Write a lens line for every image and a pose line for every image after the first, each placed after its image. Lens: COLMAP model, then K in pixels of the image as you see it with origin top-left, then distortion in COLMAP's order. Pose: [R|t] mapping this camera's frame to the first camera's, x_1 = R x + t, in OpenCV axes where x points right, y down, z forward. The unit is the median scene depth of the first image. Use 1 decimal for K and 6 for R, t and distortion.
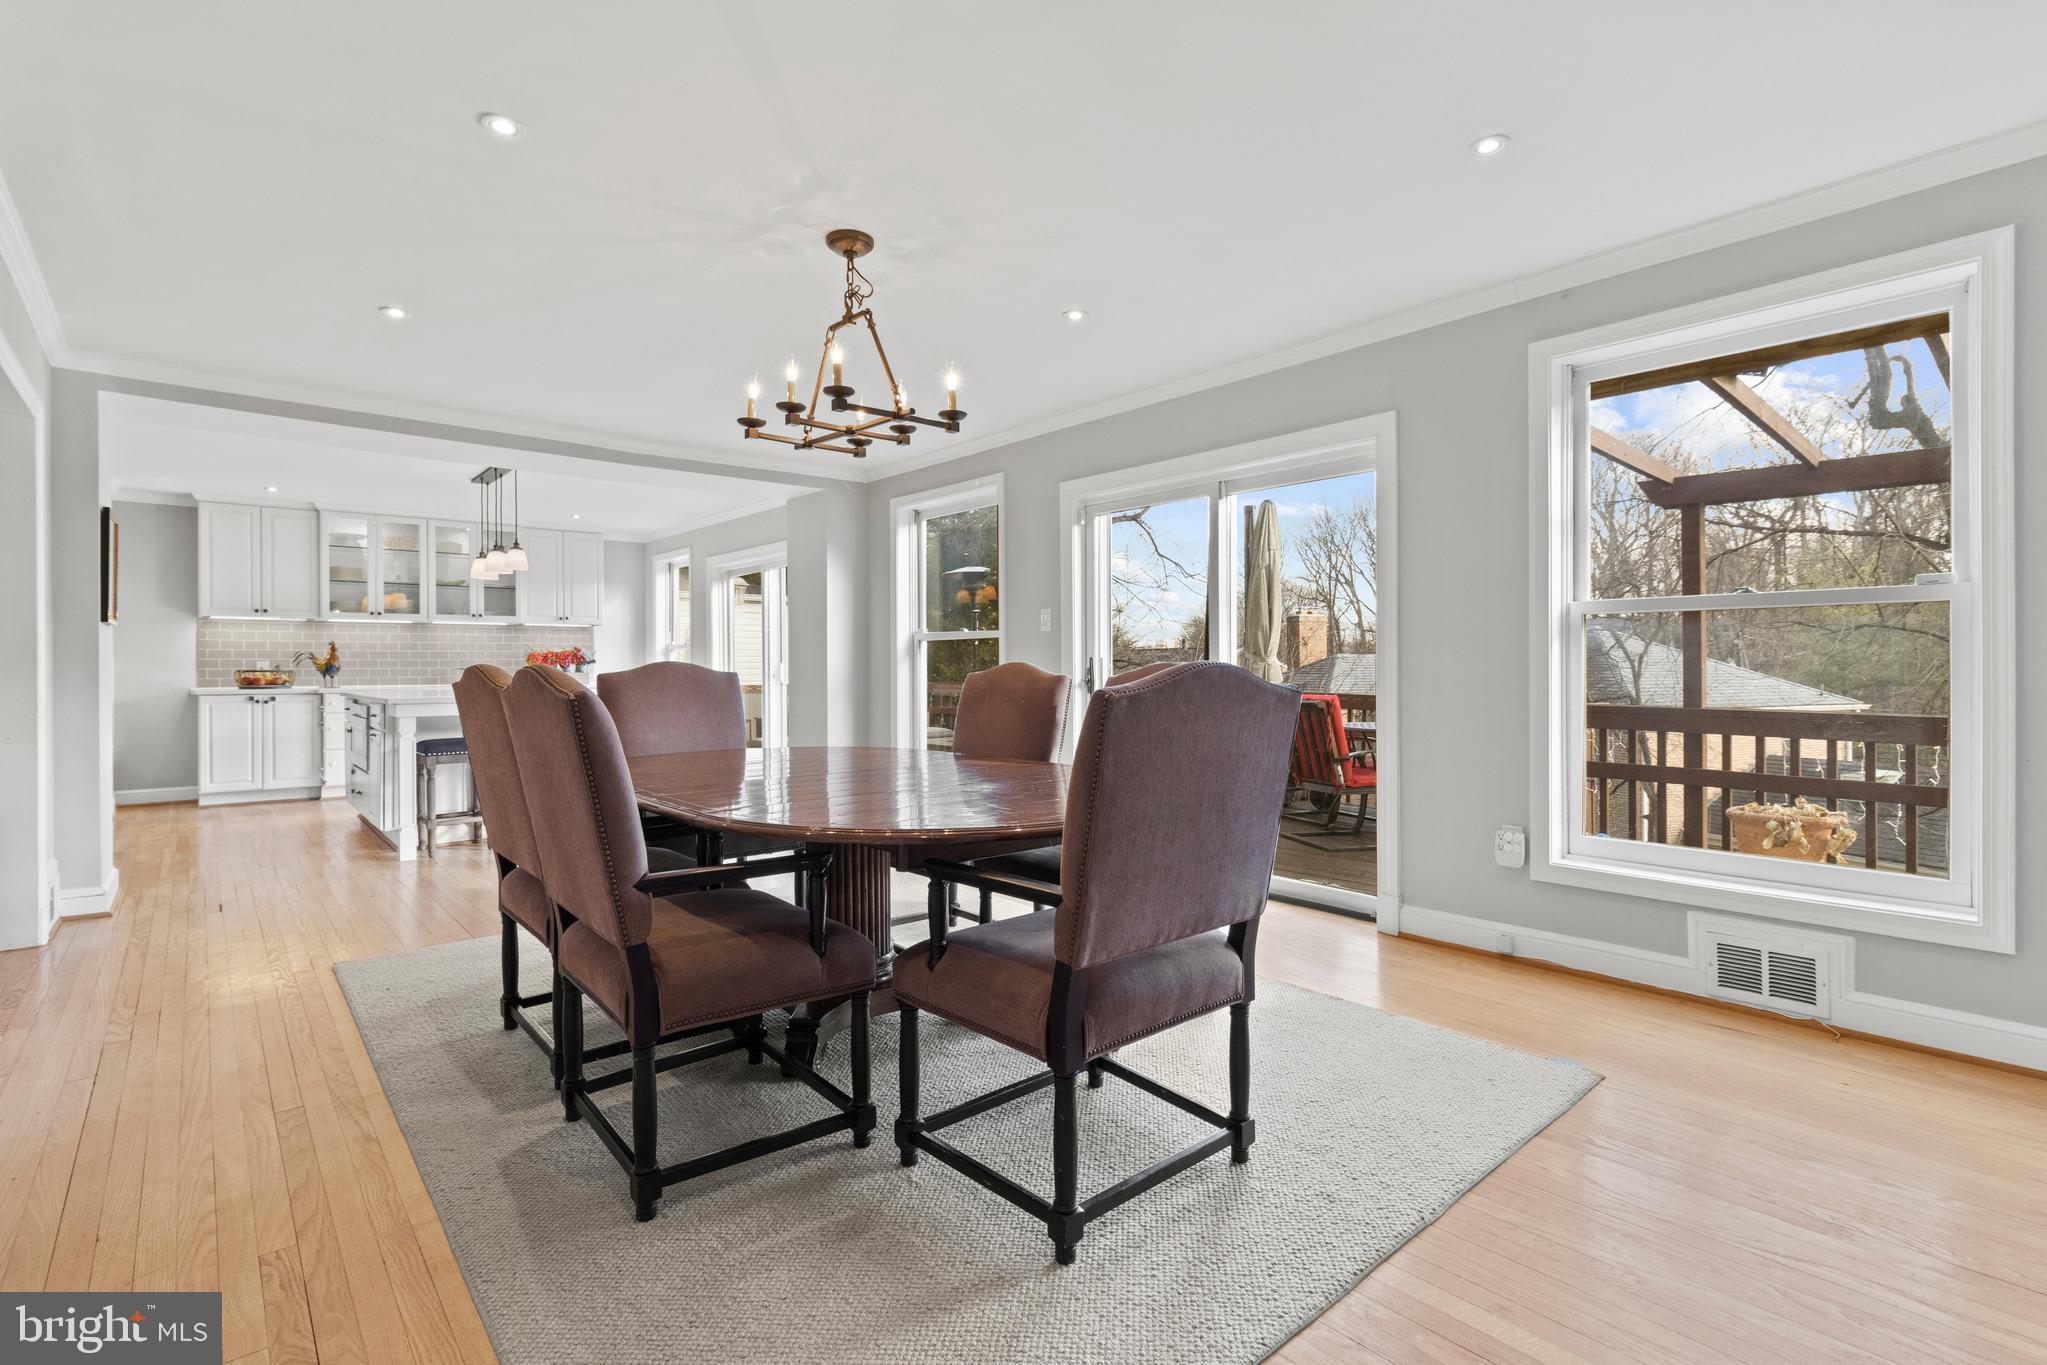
lens RADIAL K [[956.3, 0, 1023.3], [0, 956.3, 664.0], [0, 0, 1]] dist [-0.000450, -0.000355]
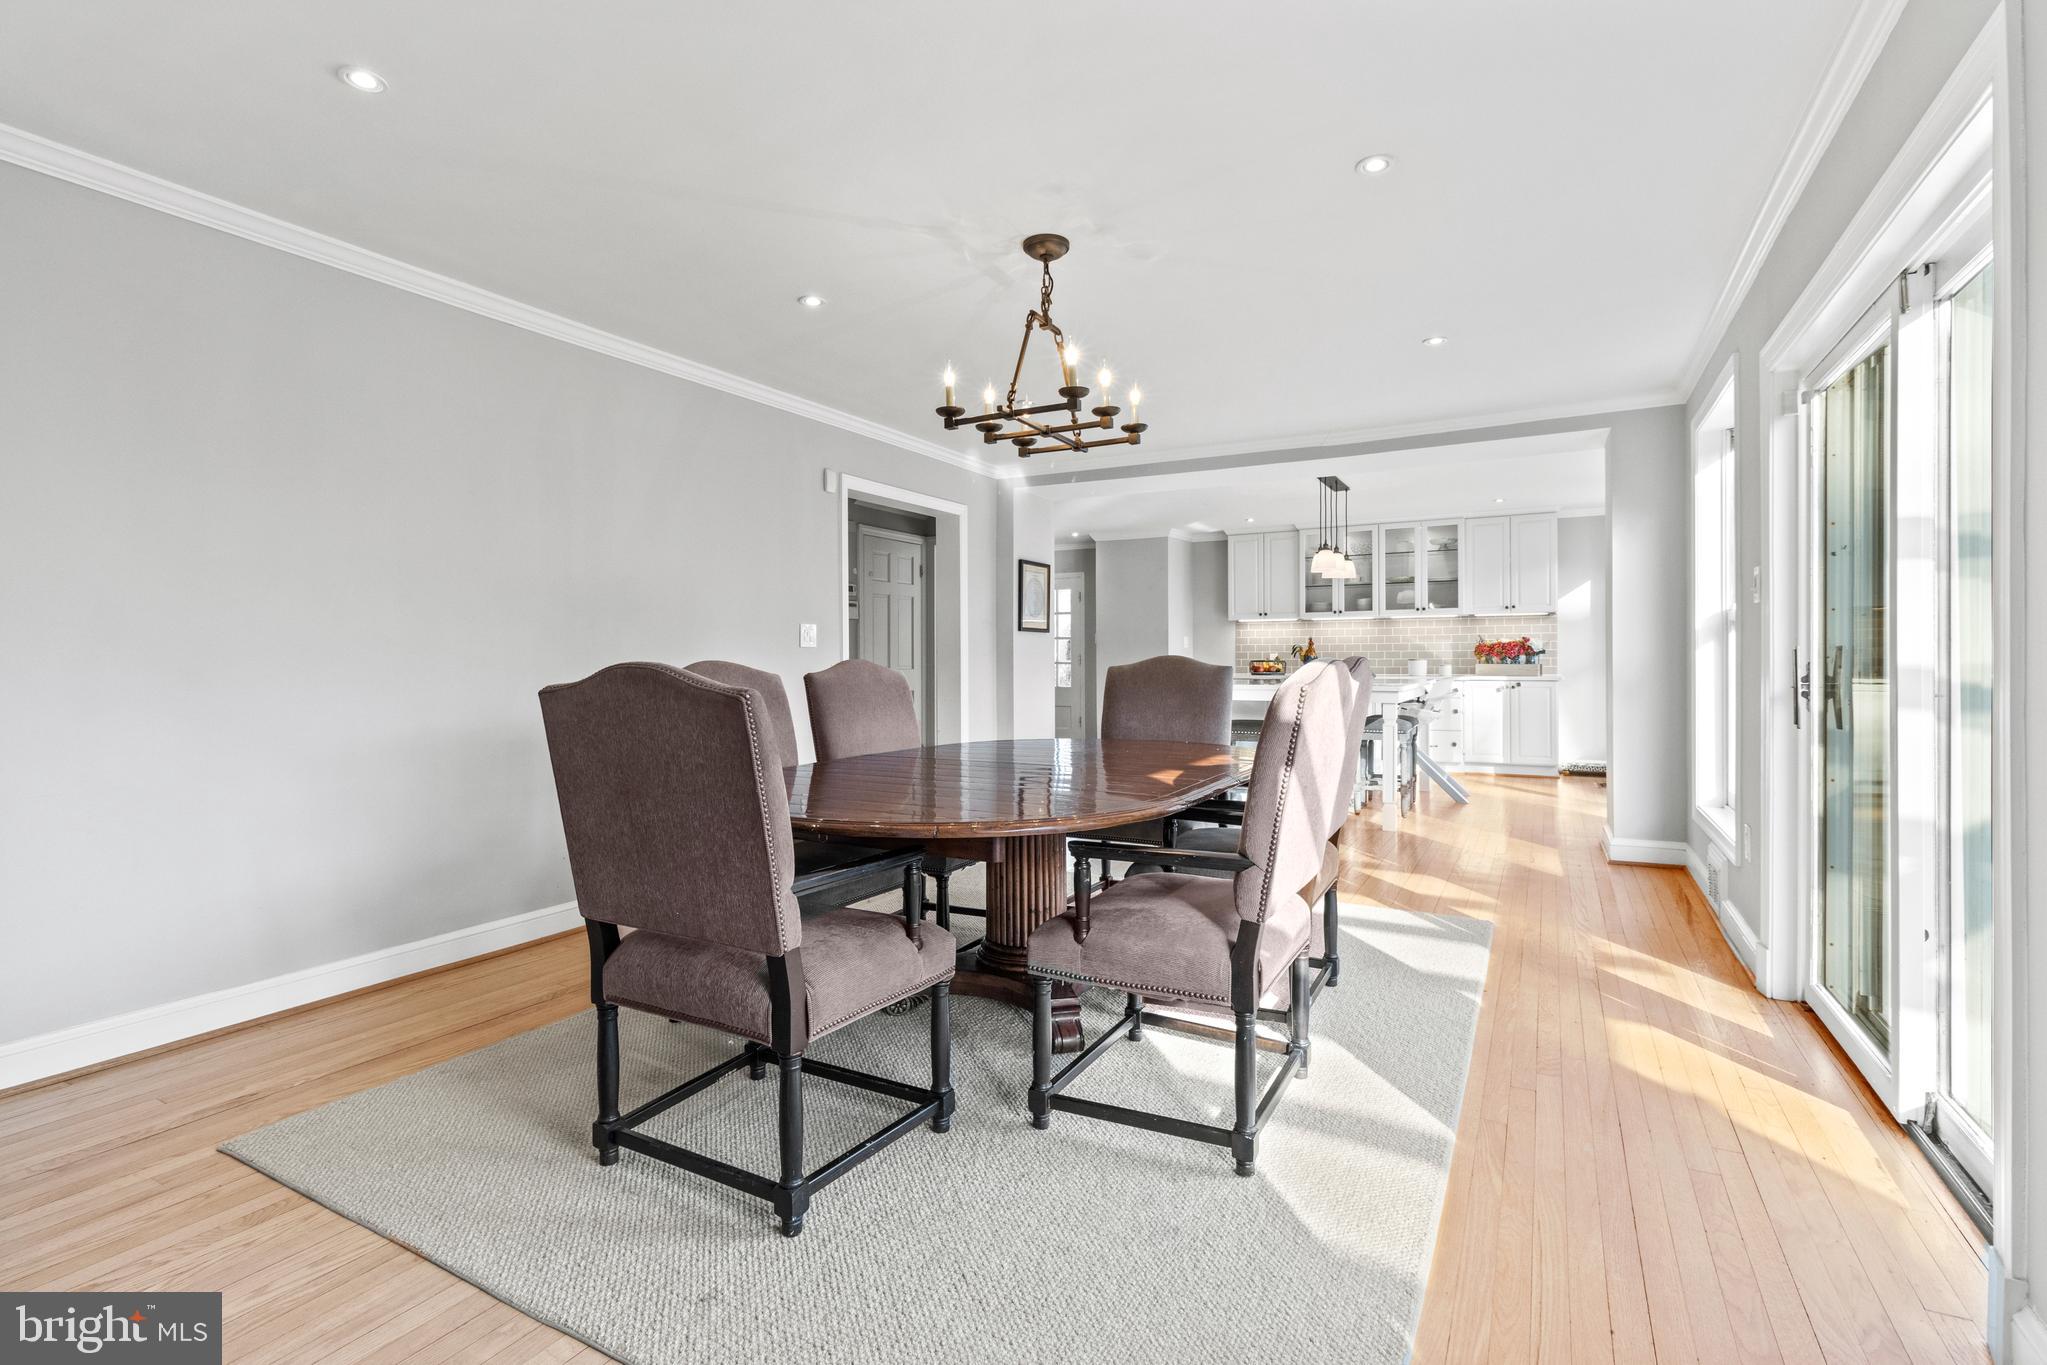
lens RADIAL K [[956.8, 0, 1016.6], [0, 956.8, 653.9], [0, 0, 1]] dist [0.000023, 0.000187]
pose [[0.345460, -0.002819, -0.938429, 0.290249], [0.003492, 0.999992, -0.001719, -0.001148], [0.938427, -0.002683, 0.345467, 0.232396]]
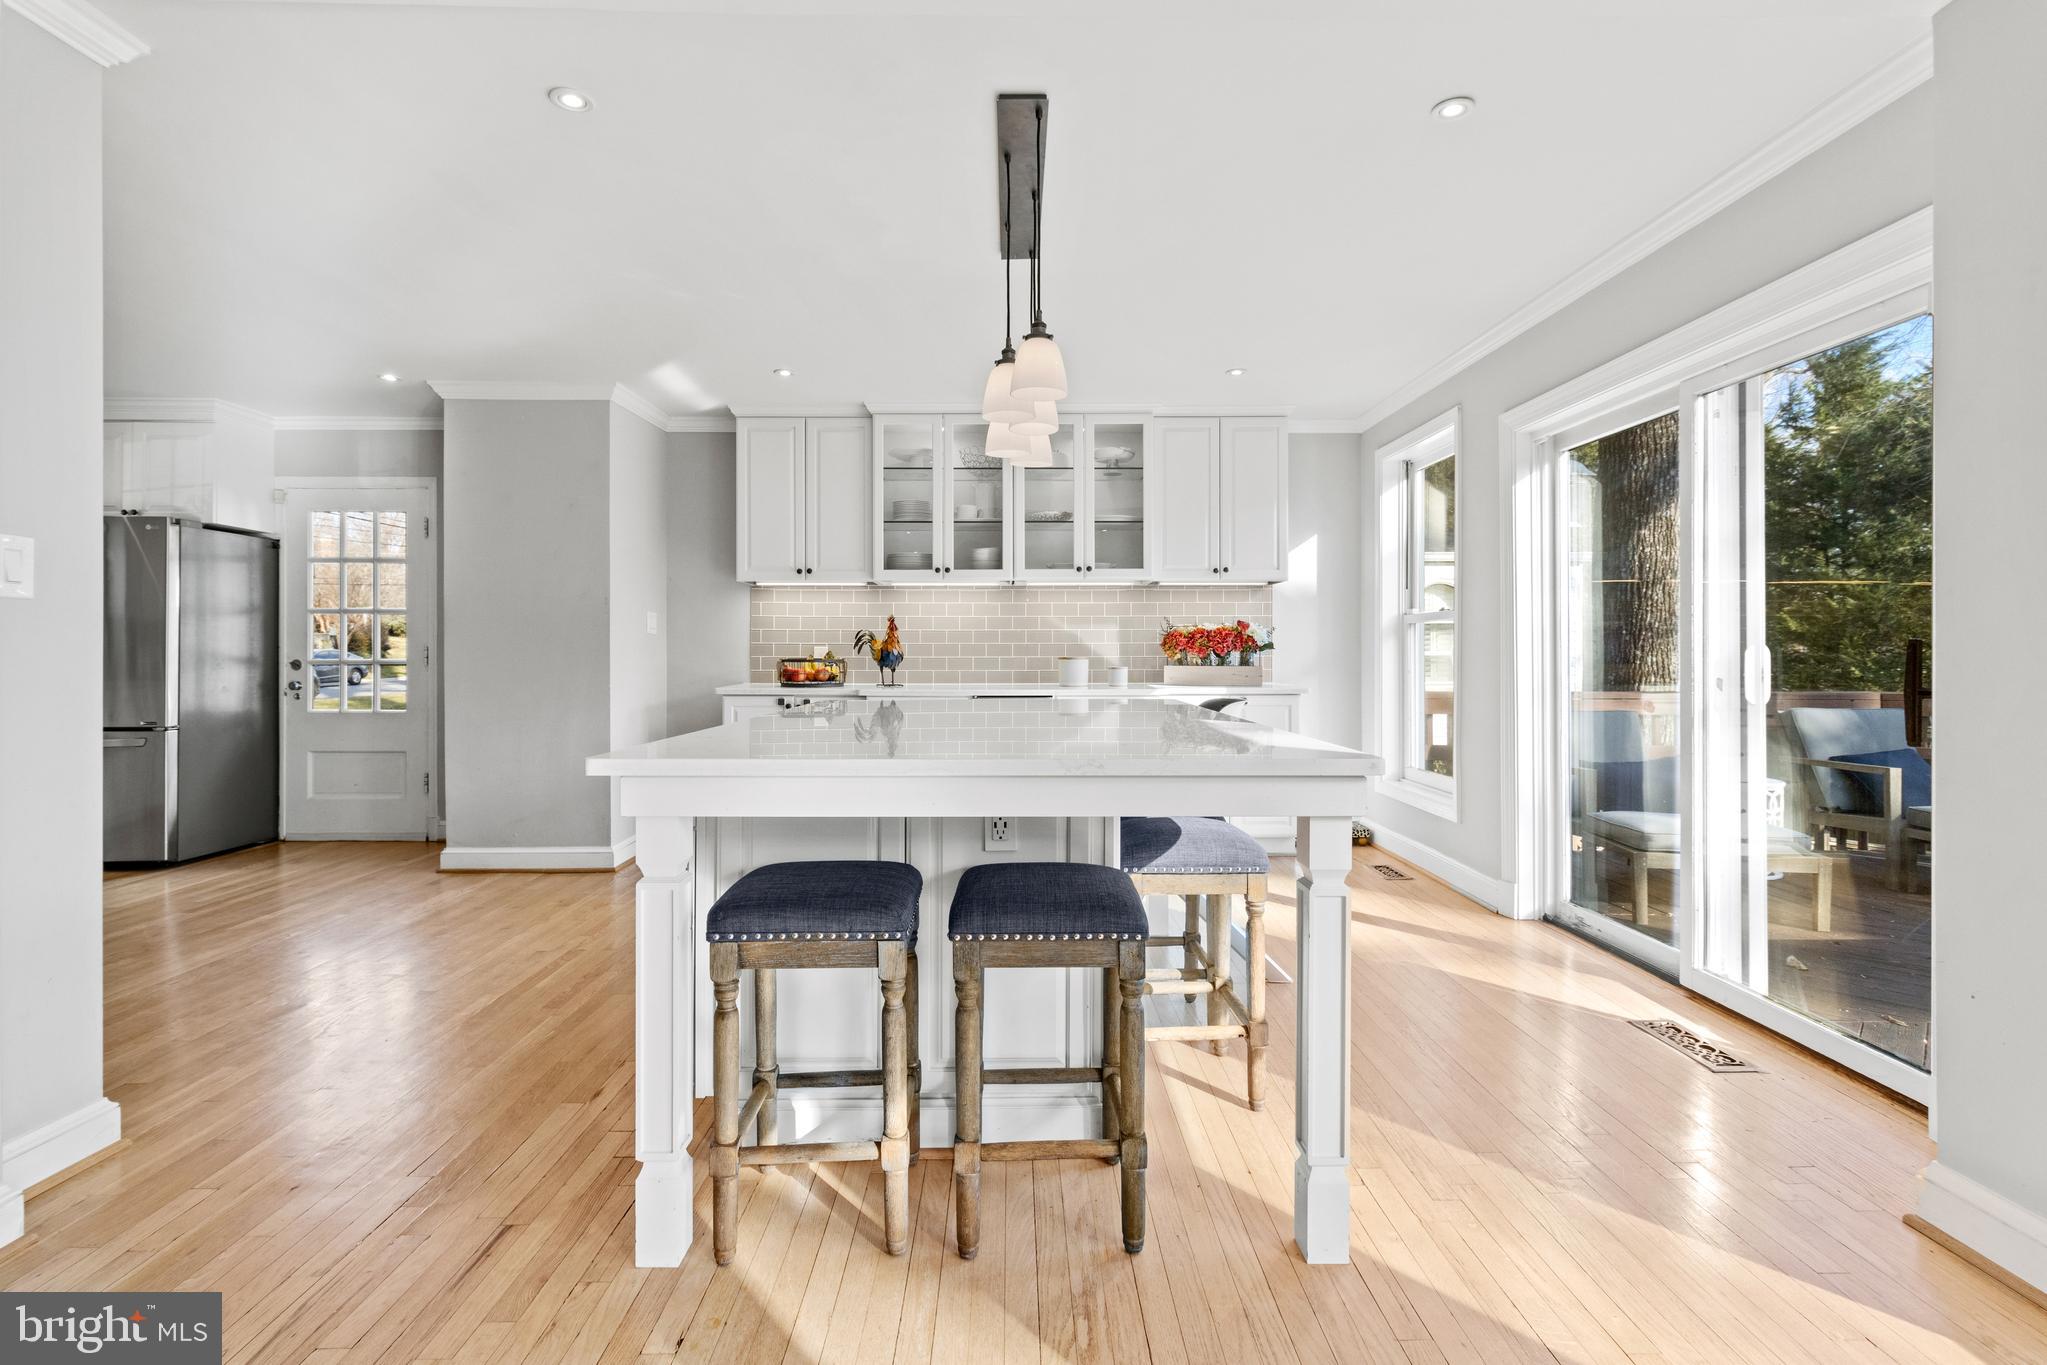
lens RADIAL K [[956.8, 0, 1016.6], [0, 956.8, 653.9], [0, 0, 1]] dist [0.000023, 0.000187]
pose [[0.759926, 0.003301, -0.650002, -0.232740], [-0.001368, 0.999993, 0.003479, 0.000329], [0.650009, -0.001754, 0.759925, 0.561670]]
